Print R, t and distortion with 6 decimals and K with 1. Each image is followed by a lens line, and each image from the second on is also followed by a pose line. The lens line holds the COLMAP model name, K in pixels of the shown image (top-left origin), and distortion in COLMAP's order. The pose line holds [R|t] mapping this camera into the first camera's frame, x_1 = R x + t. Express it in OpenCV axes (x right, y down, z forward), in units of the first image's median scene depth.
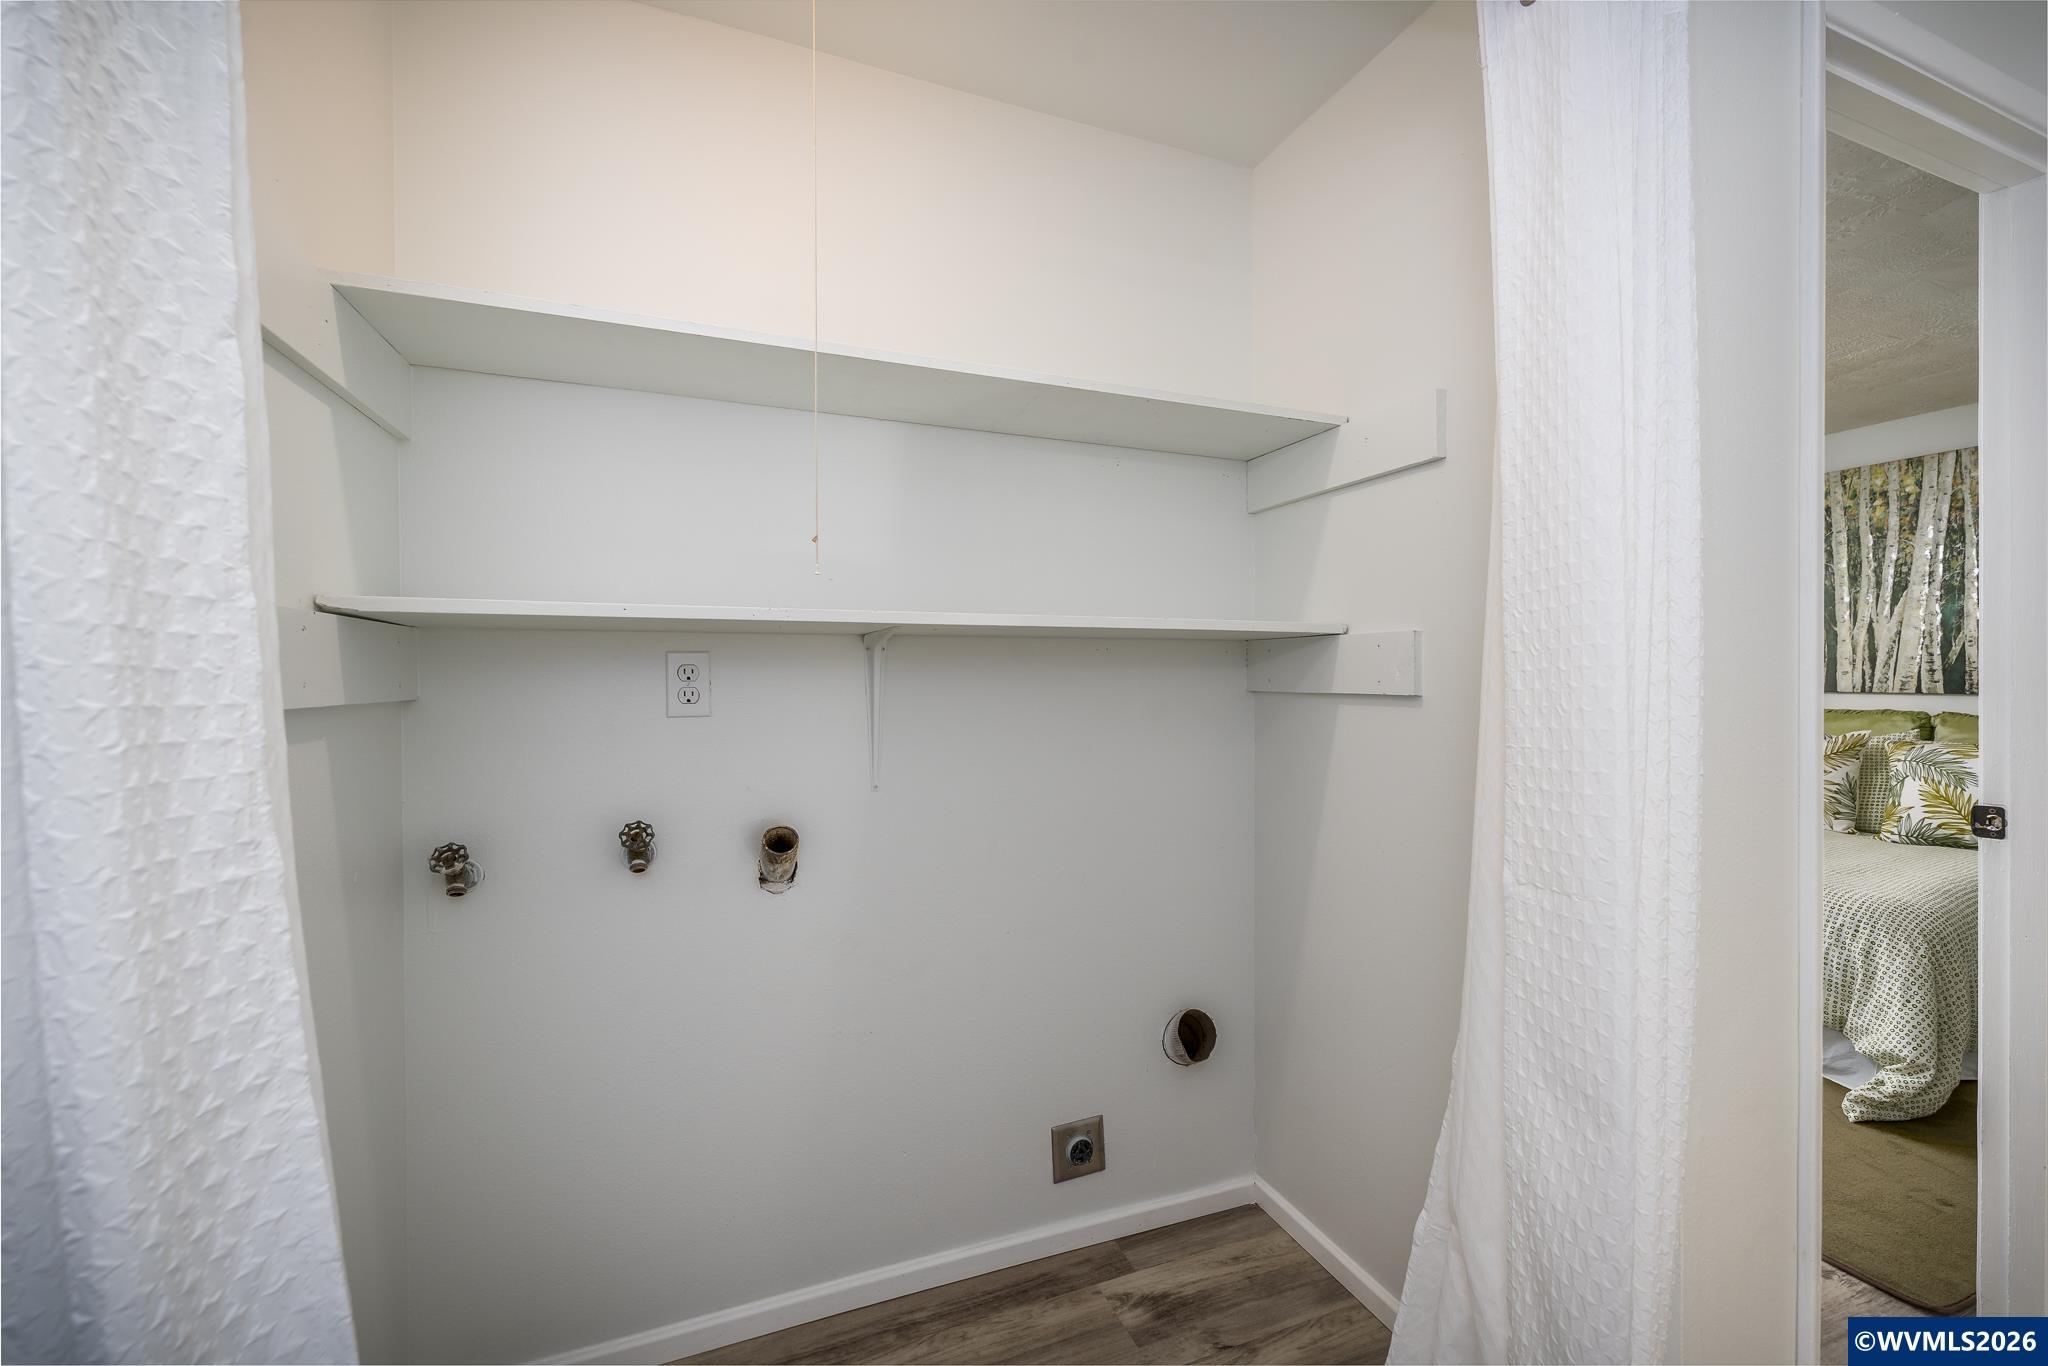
lens RADIAL K [[845.1, 0, 1009.0], [0, 845.1, 671.9], [0, 0, 1]] dist [0.002083, -0.001255]
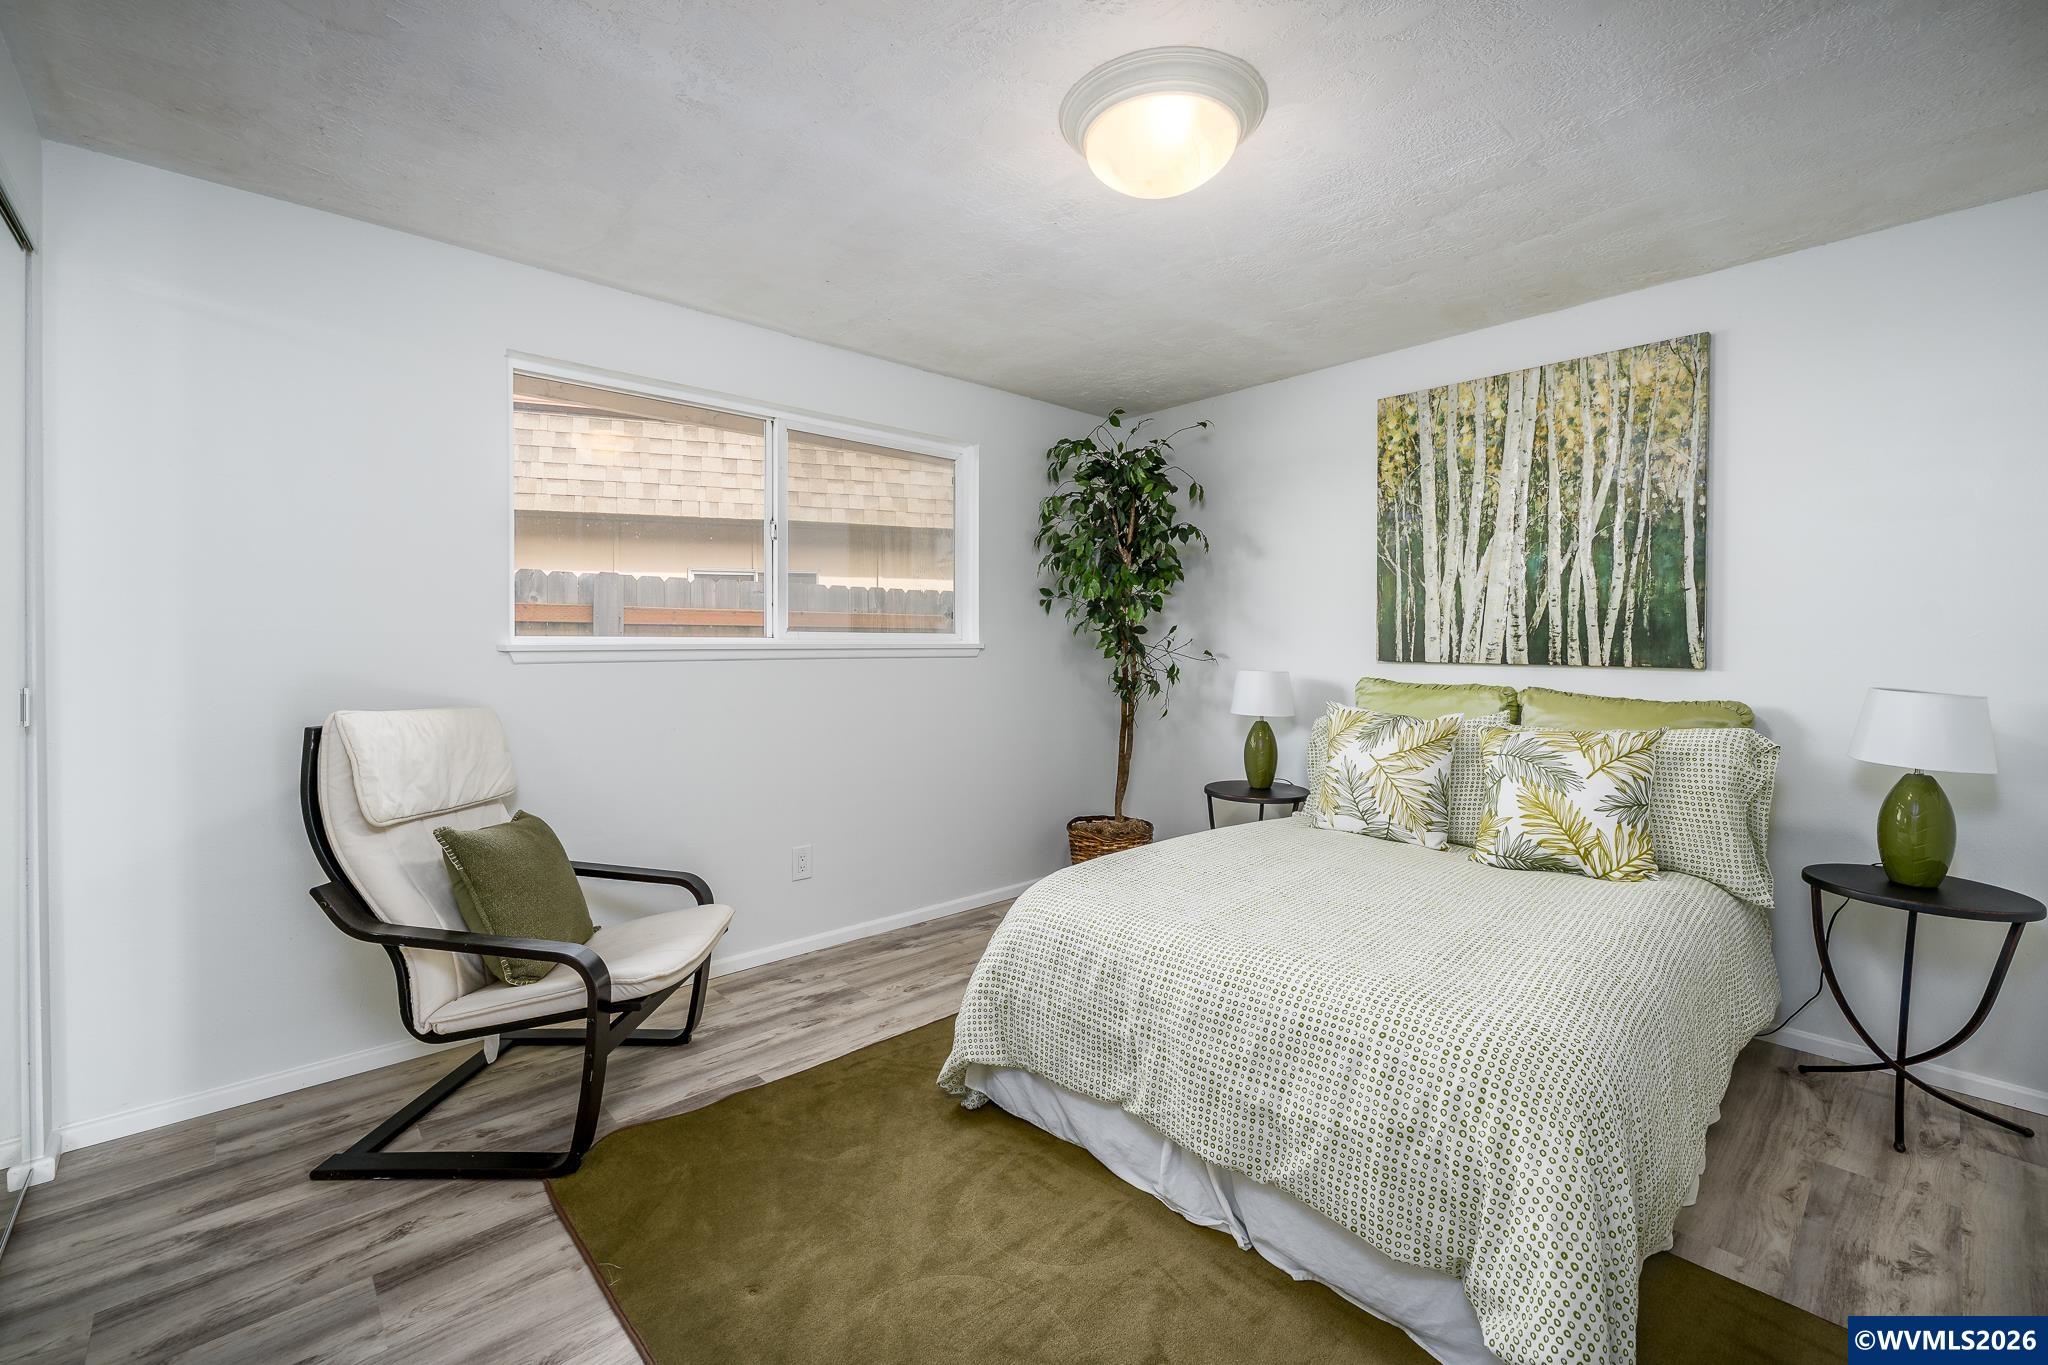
lens RADIAL K [[845.1, 0, 1041.4], [0, 845.1, 631.8], [0, 0, 1]] dist [0.002083, -0.001255]
pose [[0.931881, 0.005274, 0.362725, 0.366530], [-0.002566, 0.999965, -0.007946, 0.001912], [-0.362755, 0.006474, 0.931862, 0.405058]]
